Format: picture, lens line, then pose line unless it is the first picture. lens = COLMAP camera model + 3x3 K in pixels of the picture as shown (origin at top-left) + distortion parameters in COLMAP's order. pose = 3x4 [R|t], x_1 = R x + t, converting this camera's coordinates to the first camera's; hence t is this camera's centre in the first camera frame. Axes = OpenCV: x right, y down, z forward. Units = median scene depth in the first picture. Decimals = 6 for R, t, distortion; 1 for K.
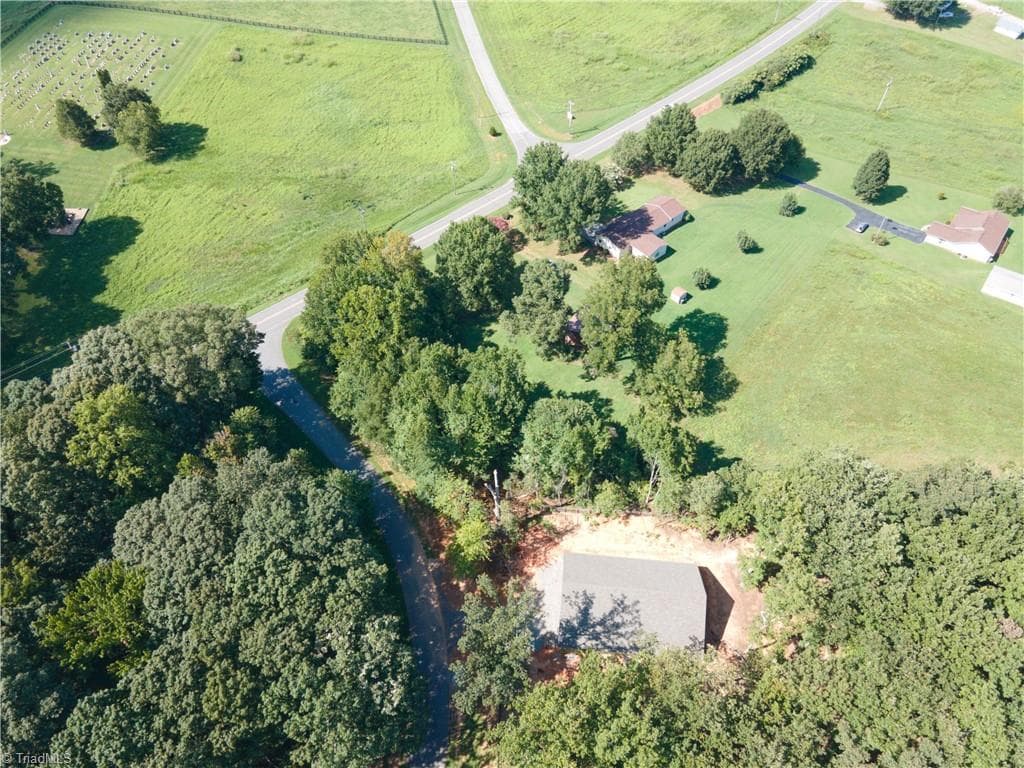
lens RADIAL K [[746.2, 0, 512.0], [0, 746.2, 384.0], [0, 0, 1]] dist [0.010930, 0.058561]
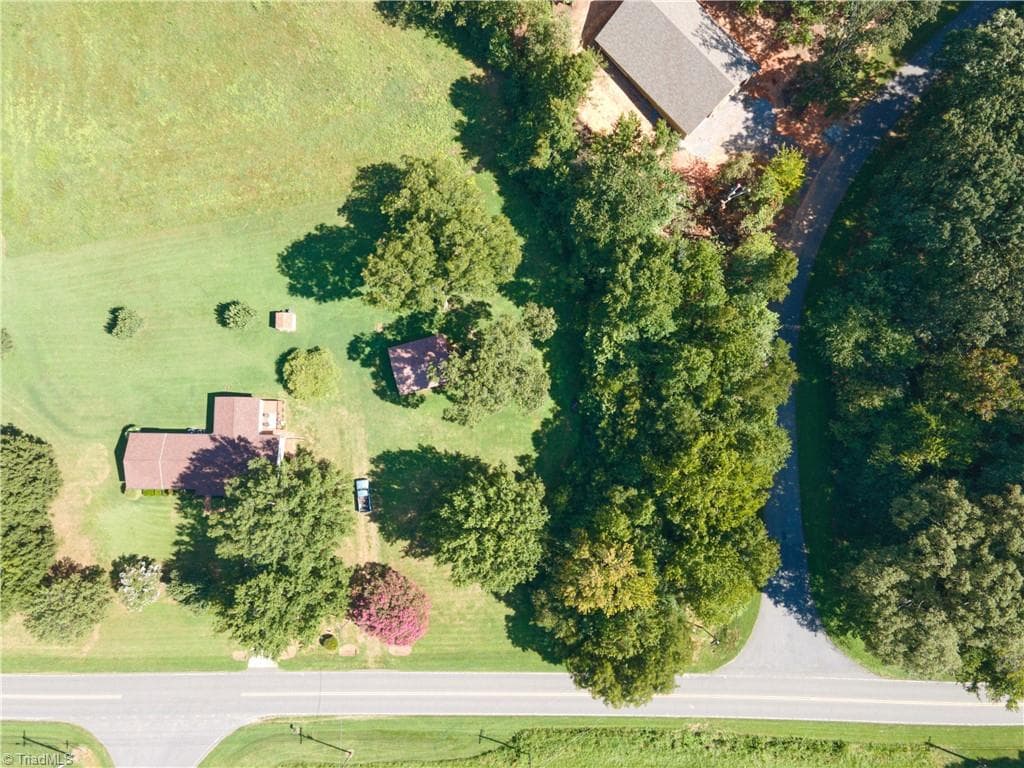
lens RADIAL K [[741.4, 0, 511.4], [0, 741.4, 383.0], [0, 0, 1]] dist [0.041588, 0.011421]
pose [[-0.753198, -0.655538, 0.054438, -0.009873], [0.503454, -0.521231, 0.689095, -0.544896], [-0.423353, 0.546432, 0.722623, 0.442224]]
